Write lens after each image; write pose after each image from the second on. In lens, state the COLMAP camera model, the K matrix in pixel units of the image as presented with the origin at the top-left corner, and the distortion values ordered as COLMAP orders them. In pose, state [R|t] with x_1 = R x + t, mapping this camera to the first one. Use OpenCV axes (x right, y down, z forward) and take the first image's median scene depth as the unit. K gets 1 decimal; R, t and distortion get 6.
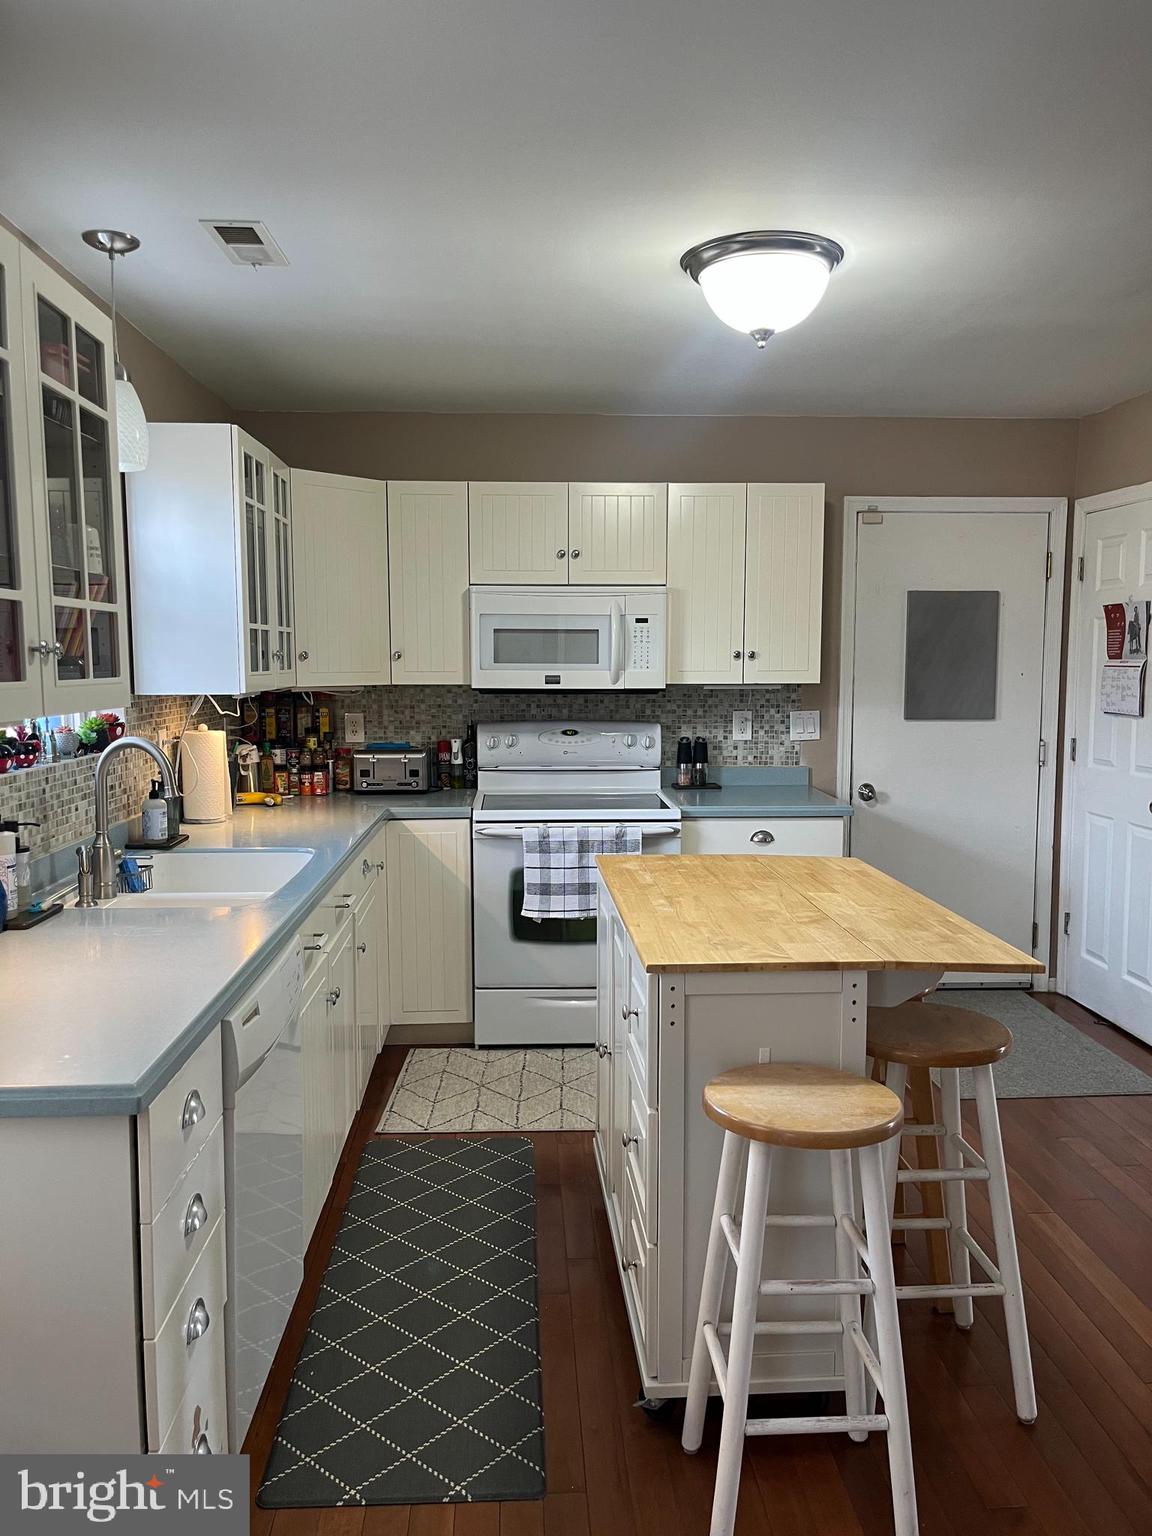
lens RADIAL K [[1184.1, 0, 566.3], [0, 1184.1, 769.3], [0, 0, 1]] dist [0.025778, -0.004841]
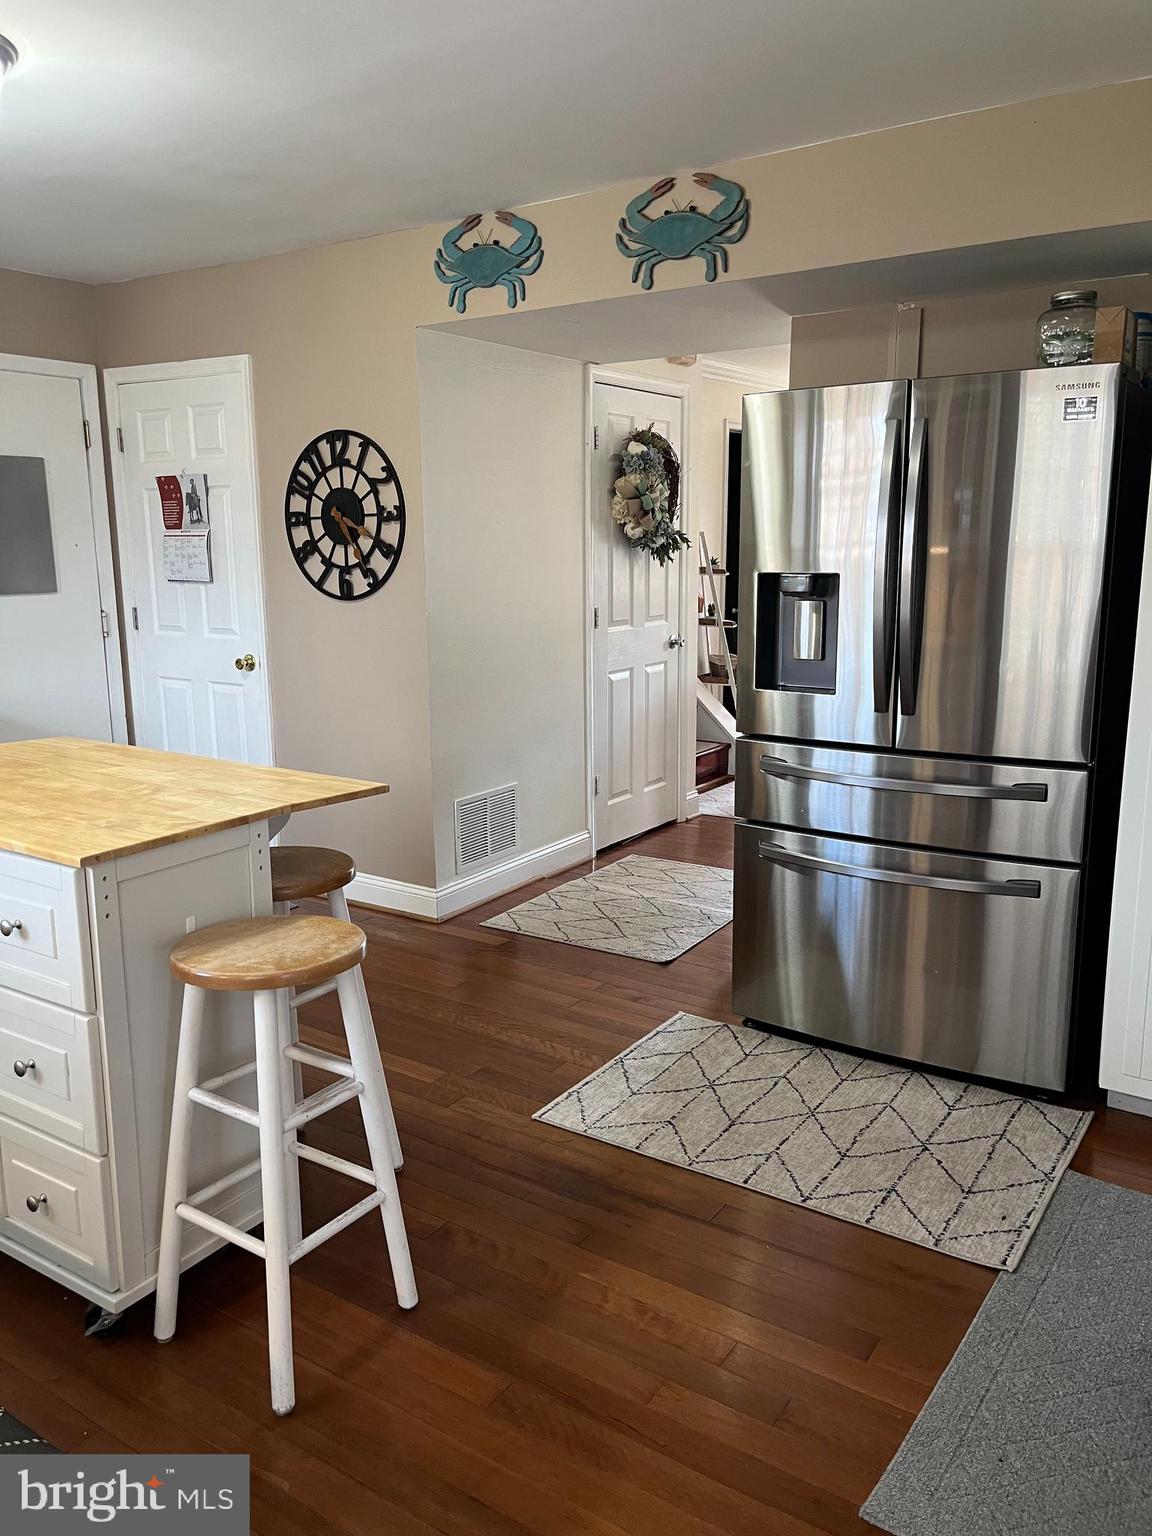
lens RADIAL K [[1166.2, 0, 576.0], [0, 1166.2, 768.0], [0, 0, 1]] dist [0.097821, -0.147262]
pose [[0.591765, -0.159885, 0.790095, -0.196410], [0.083121, 0.987011, 0.137478, 0.002971], [-0.801814, -0.015682, 0.597369, 0.082196]]
